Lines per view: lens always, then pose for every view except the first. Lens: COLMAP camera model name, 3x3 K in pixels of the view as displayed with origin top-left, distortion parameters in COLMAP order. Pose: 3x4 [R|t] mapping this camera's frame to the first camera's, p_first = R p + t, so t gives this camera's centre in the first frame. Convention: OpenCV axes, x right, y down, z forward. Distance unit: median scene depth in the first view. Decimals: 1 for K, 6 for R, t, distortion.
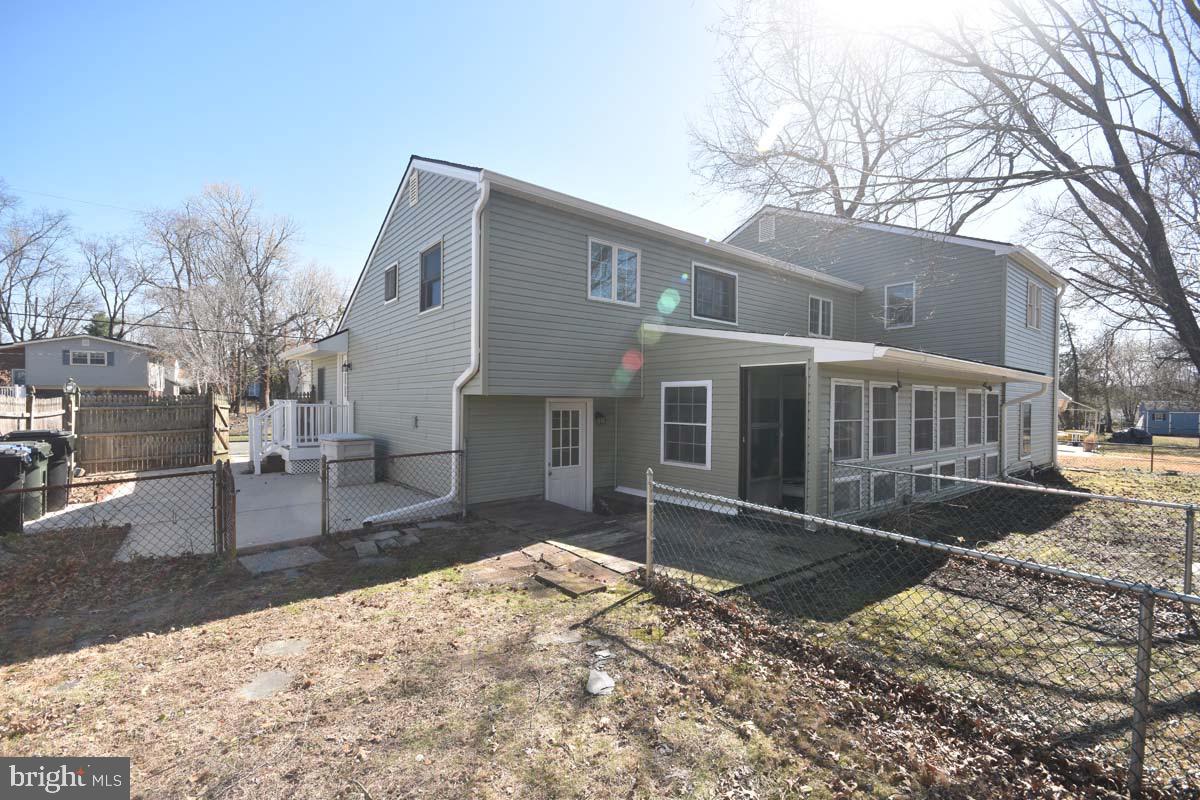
lens RADIAL K [[529.3, 0, 604.0], [0, 529.3, 399.0], [0, 0, 1]] dist [-0.002700, -0.002814]
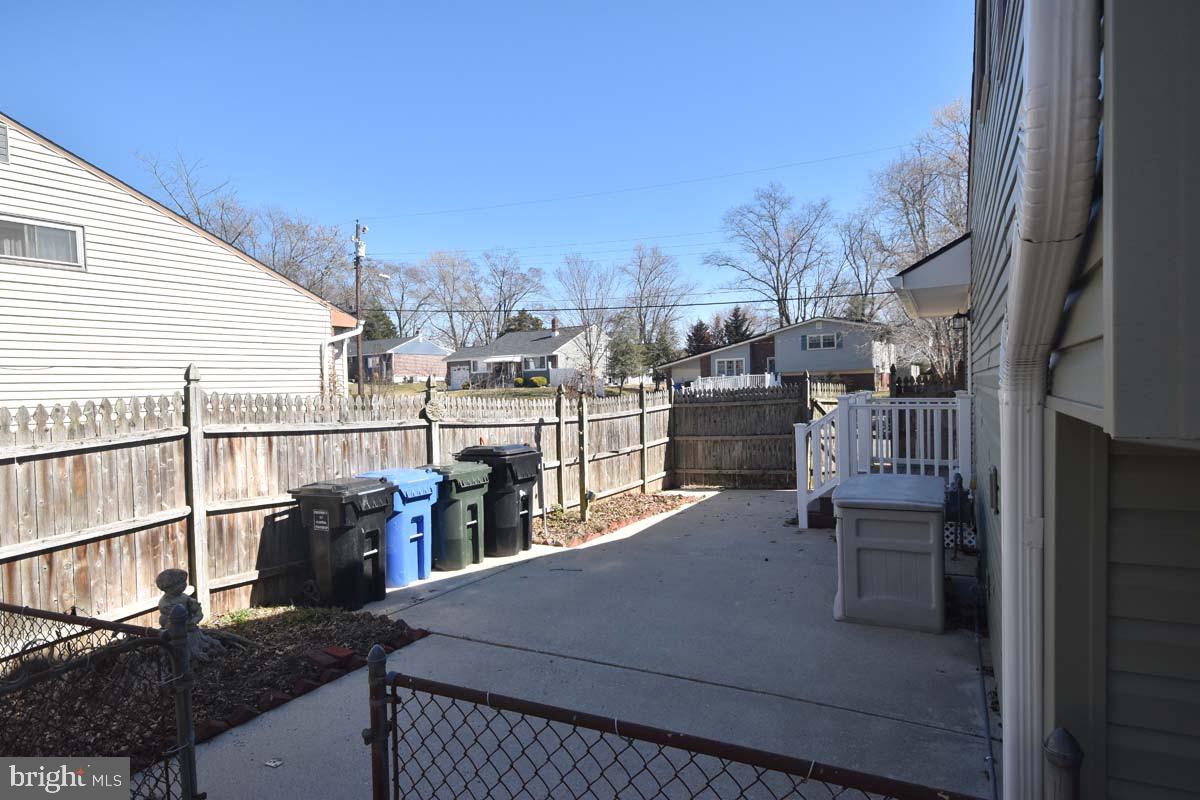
lens RADIAL K [[659.8, 0, 603.7], [0, 659.8, 402.2], [0, 0, 1]] dist [0.015631, 0.000919]
pose [[0.395527, 0.006382, -0.918432, -0.028148], [0.030358, 0.999339, 0.020018, -0.003766], [0.917952, -0.035800, 0.395072, 0.158332]]
